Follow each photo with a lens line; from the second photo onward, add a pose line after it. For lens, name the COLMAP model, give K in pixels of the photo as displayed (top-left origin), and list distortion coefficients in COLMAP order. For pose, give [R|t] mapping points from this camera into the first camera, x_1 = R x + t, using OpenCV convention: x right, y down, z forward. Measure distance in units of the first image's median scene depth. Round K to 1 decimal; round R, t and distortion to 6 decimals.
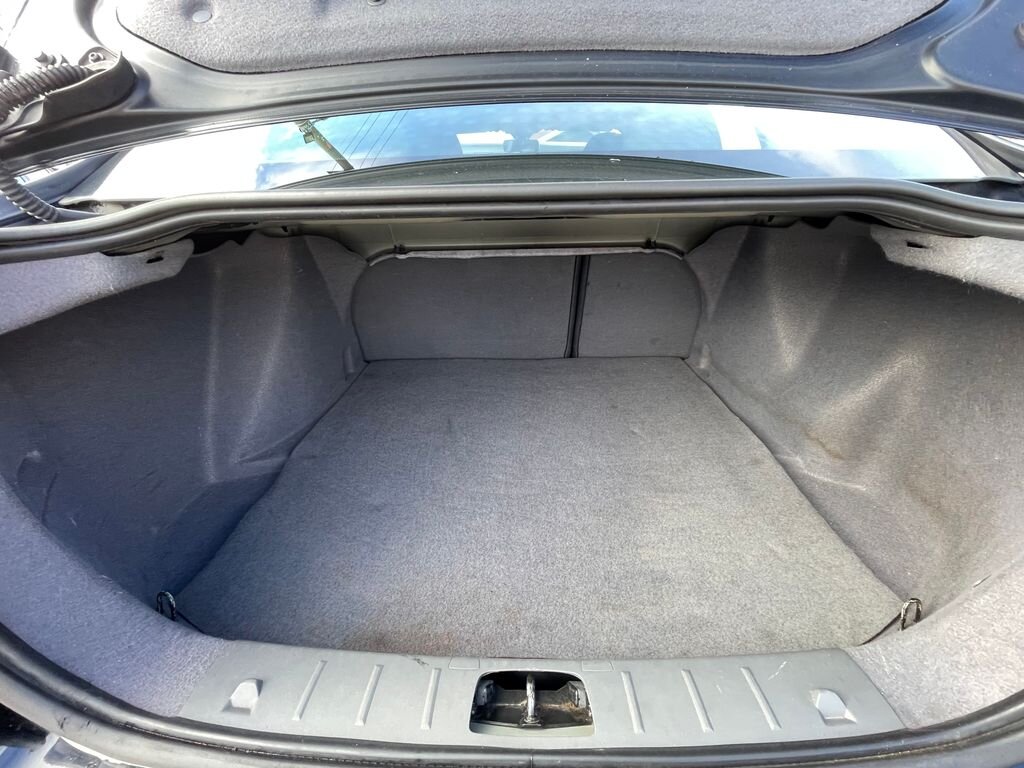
lens RADIAL K [[415.0, 0, 510.9], [0, 415.0, 384.6], [0, 0, 1]] dist [-0.006801, 0.002311]
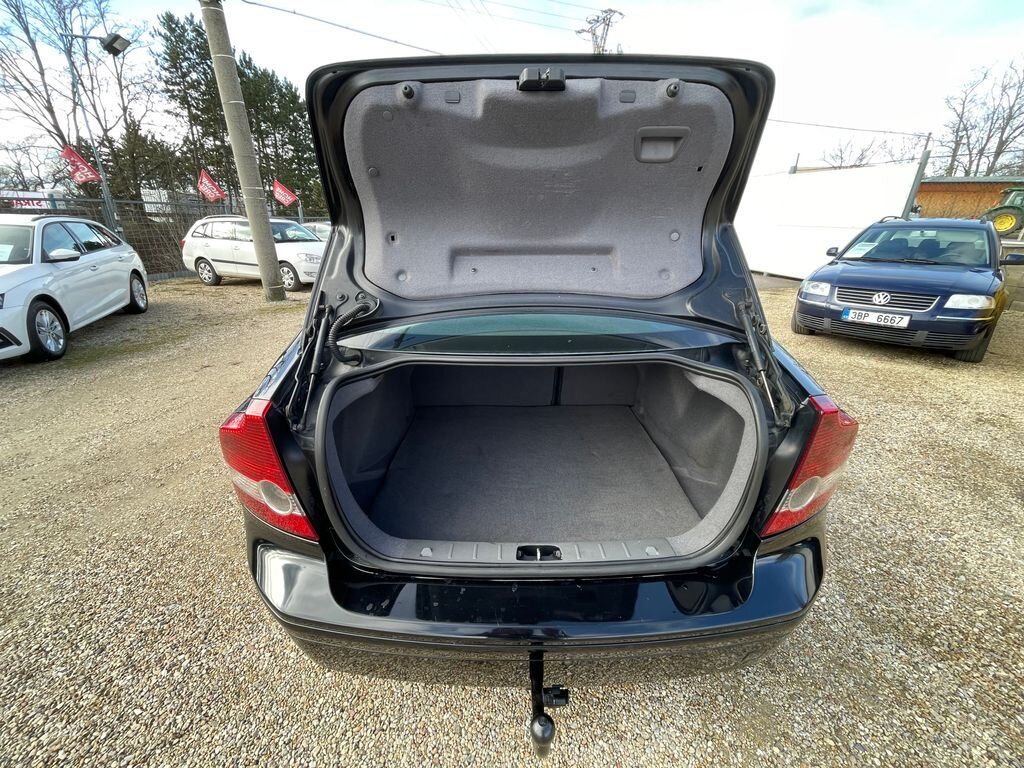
lens RADIAL K [[415.0, 0, 514.1], [0, 415.0, 381.6], [0, 0, 1]] dist [-0.006801, 0.002311]
pose [[0.999248, 0.004904, 0.038465, -0.095817], [-0.001555, 0.996241, -0.086611, -0.034508], [-0.038745, 0.086486, 0.995499, -0.758973]]
